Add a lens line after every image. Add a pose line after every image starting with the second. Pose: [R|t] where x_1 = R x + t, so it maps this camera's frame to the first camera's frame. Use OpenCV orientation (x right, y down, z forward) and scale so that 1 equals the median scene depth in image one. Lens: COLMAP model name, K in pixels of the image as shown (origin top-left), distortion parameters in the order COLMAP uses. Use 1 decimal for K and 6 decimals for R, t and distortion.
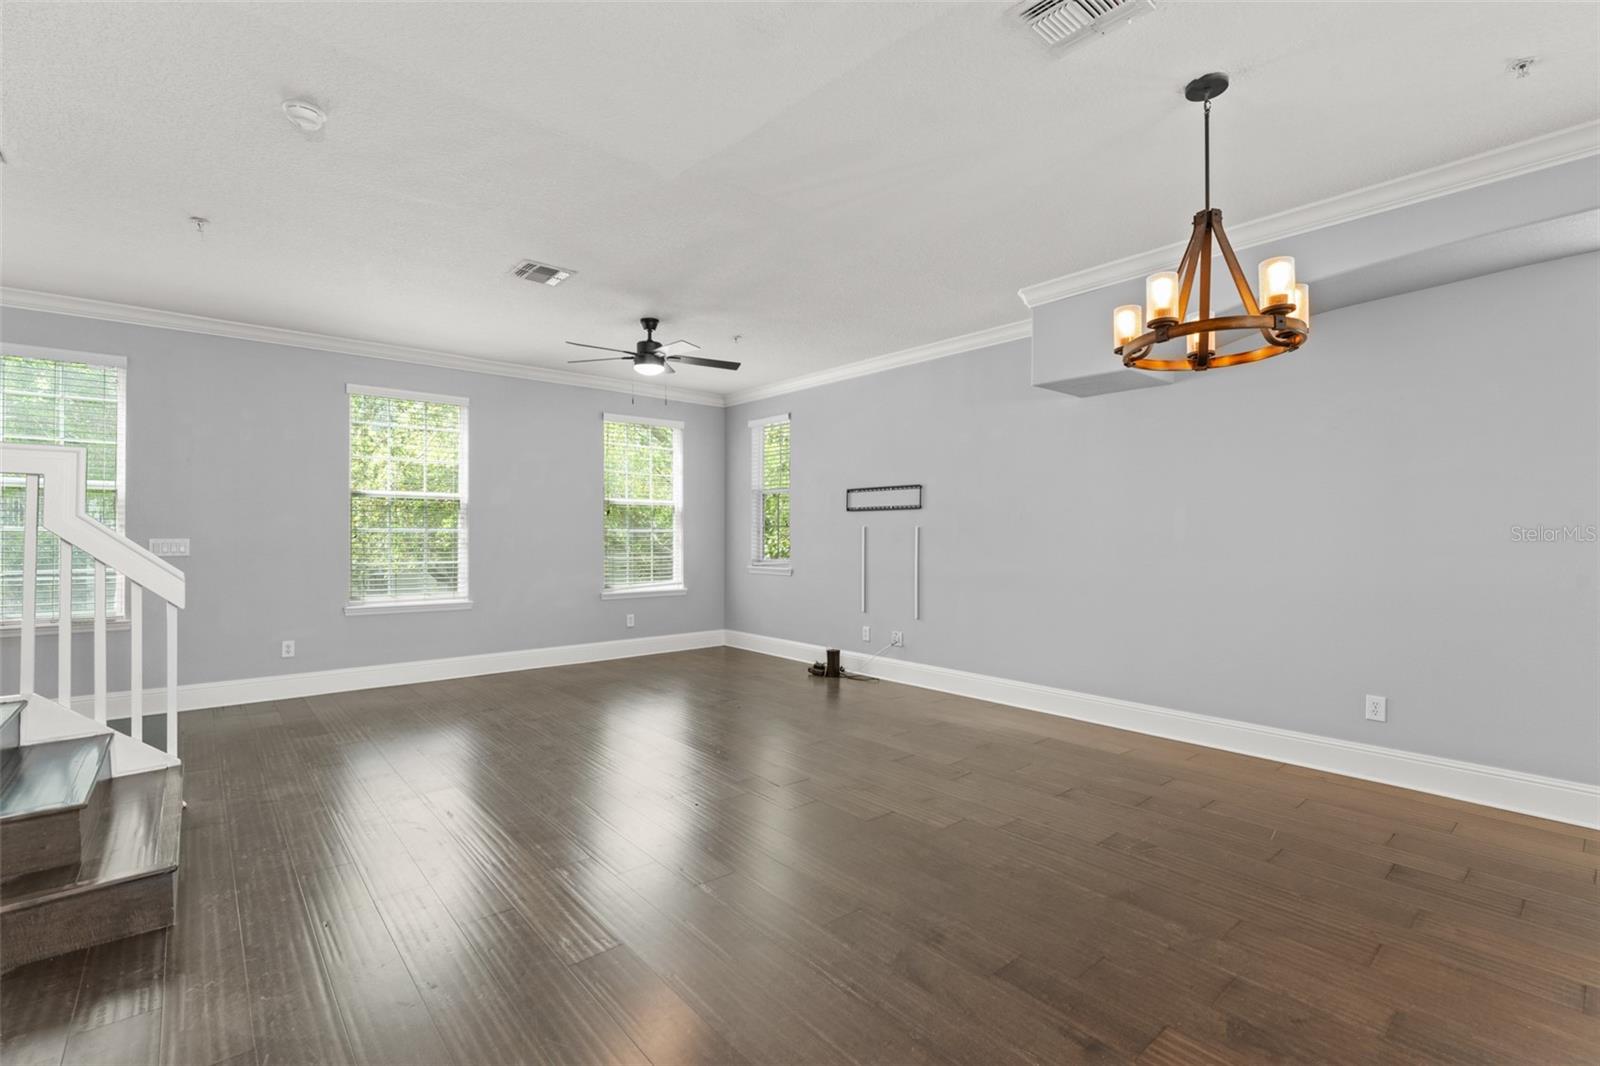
lens RADIAL K [[714.7, 0, 797.4], [0, 714.7, 532.9], [0, 0, 1]] dist [-0.003552, -0.001124]
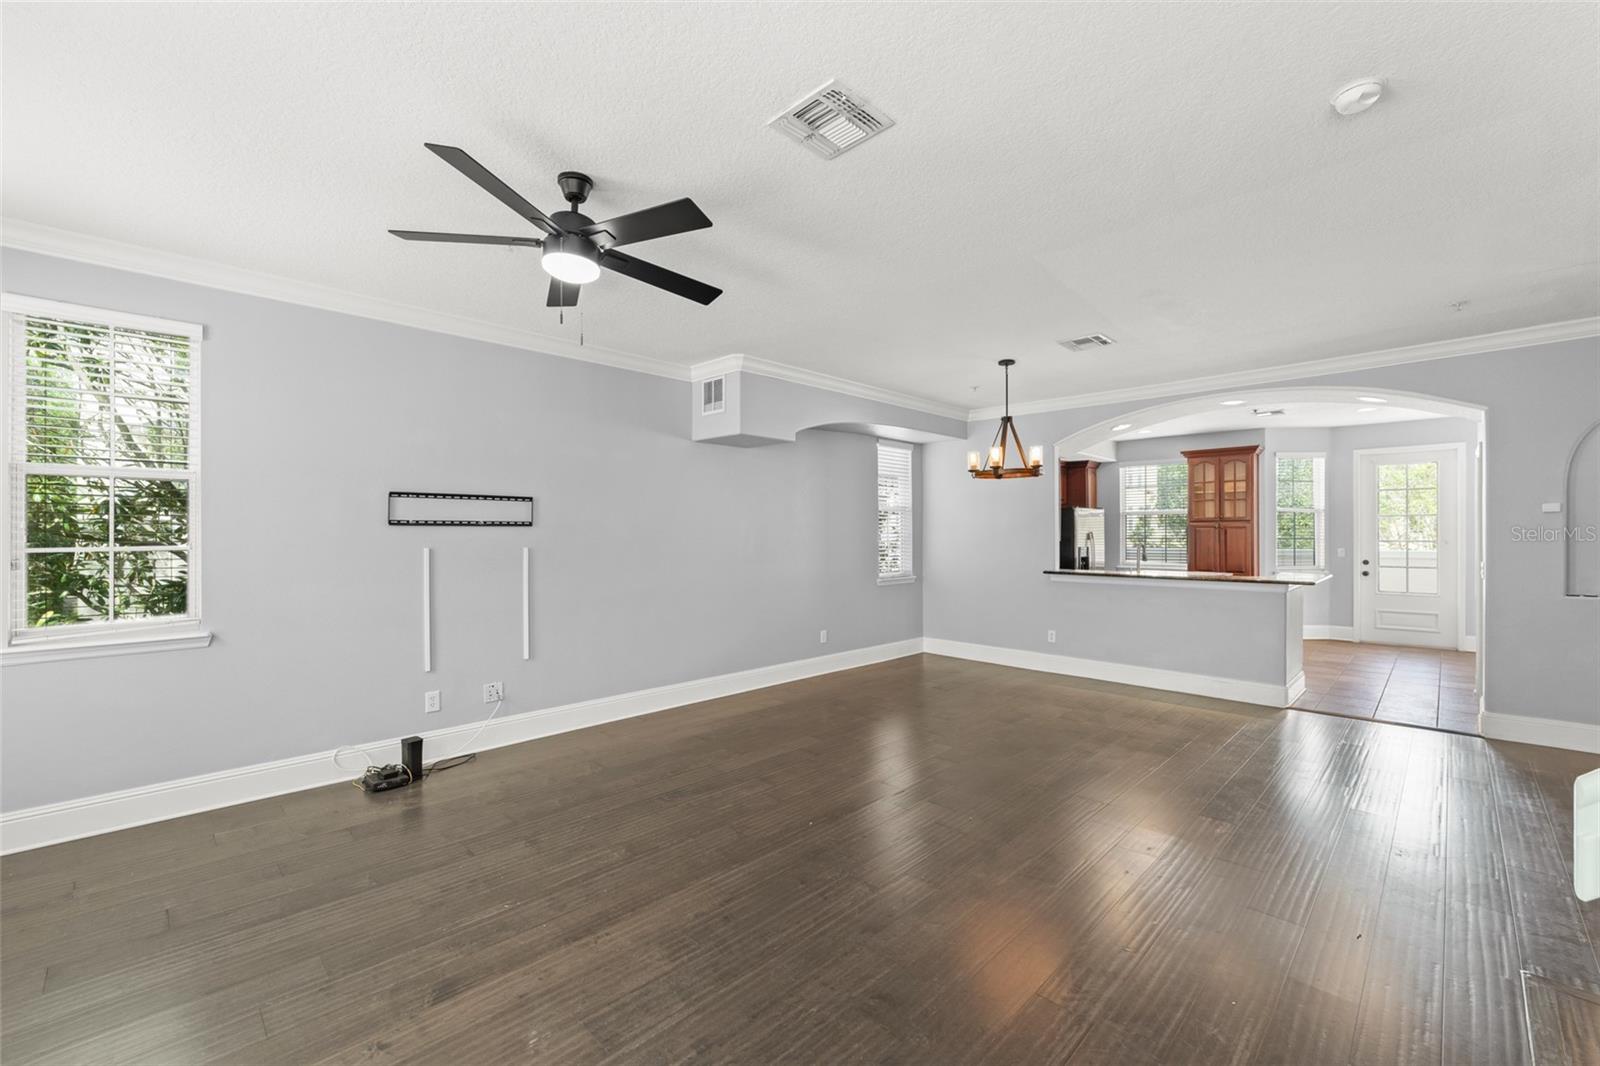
lens RADIAL K [[667.5, 0, 800.0], [0, 667.5, 533.0], [0, 0, 1]] dist [-0.001385, -0.000096]
pose [[-0.095580, 0.000081, 0.995422, -1.351401], [-0.001381, 0.999999, -0.000214, -0.055410], [-0.995421, -0.001395, -0.095580, 1.632662]]
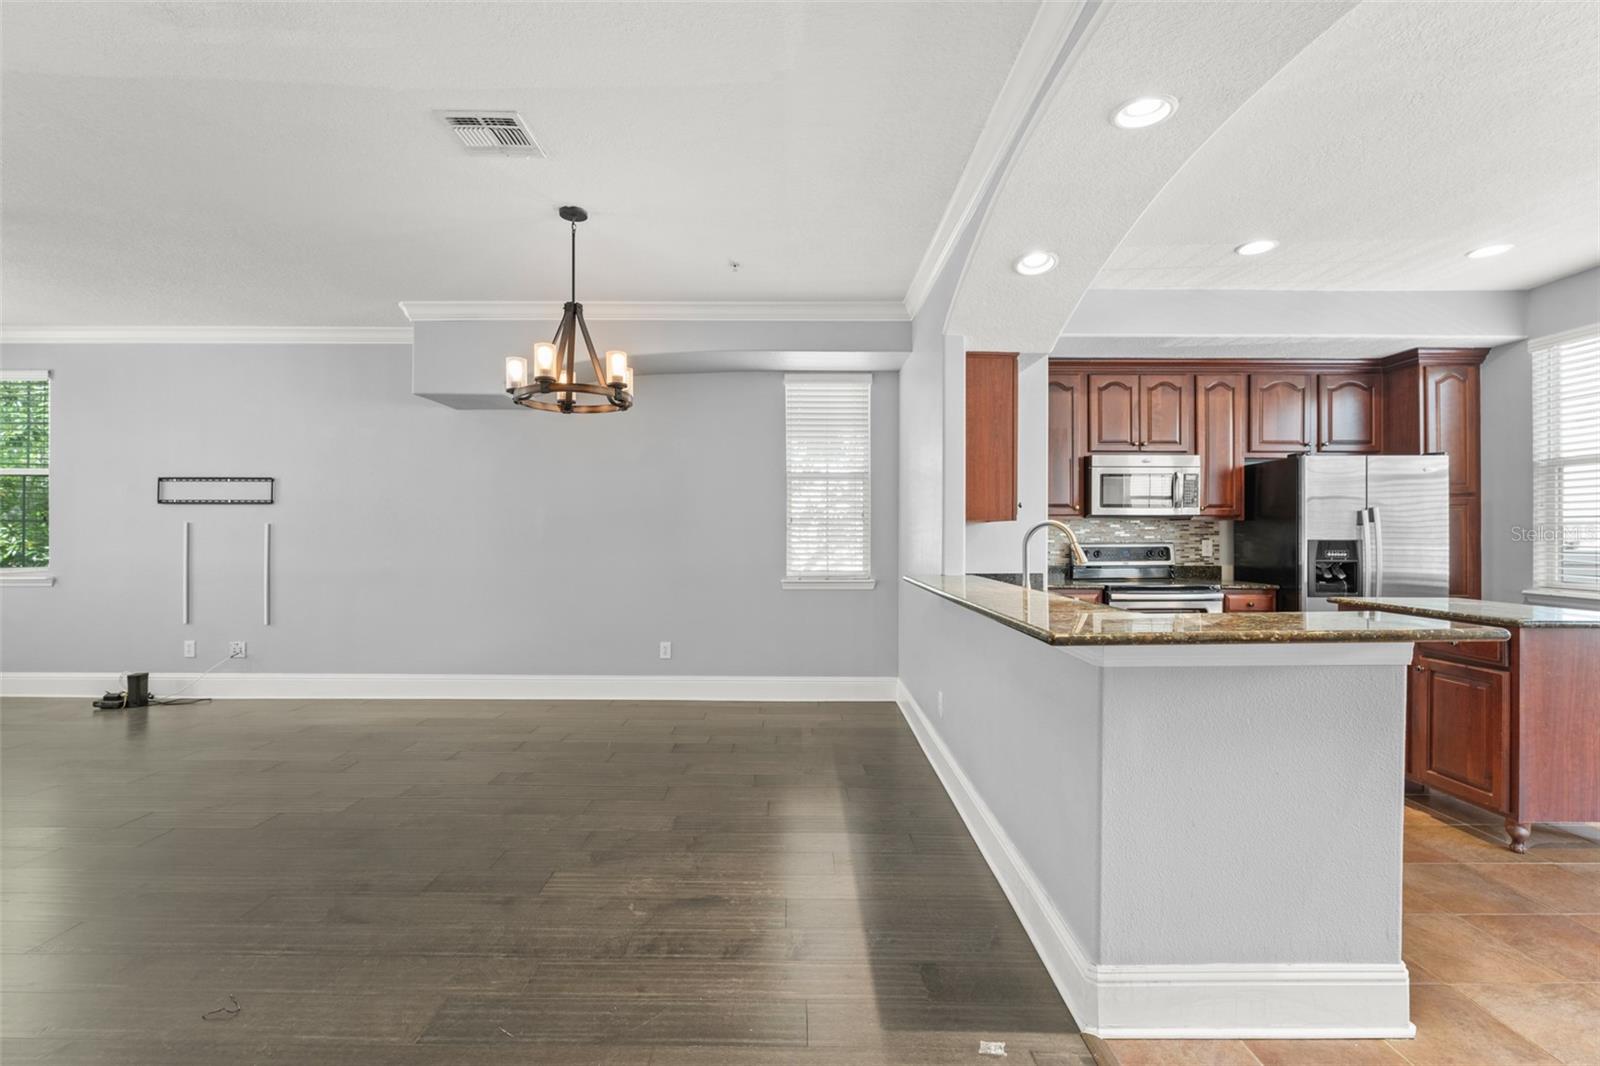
lens RADIAL K [[714.7, 0, 797.4], [0, 714.7, 532.9], [0, 0, 1]] dist [-0.003552, -0.001124]
pose [[0.646680, 0.000981, 0.762761, -0.190705], [-0.004033, 0.999990, 0.002133, -0.003202], [-0.762751, -0.004456, 0.646677, -0.222530]]
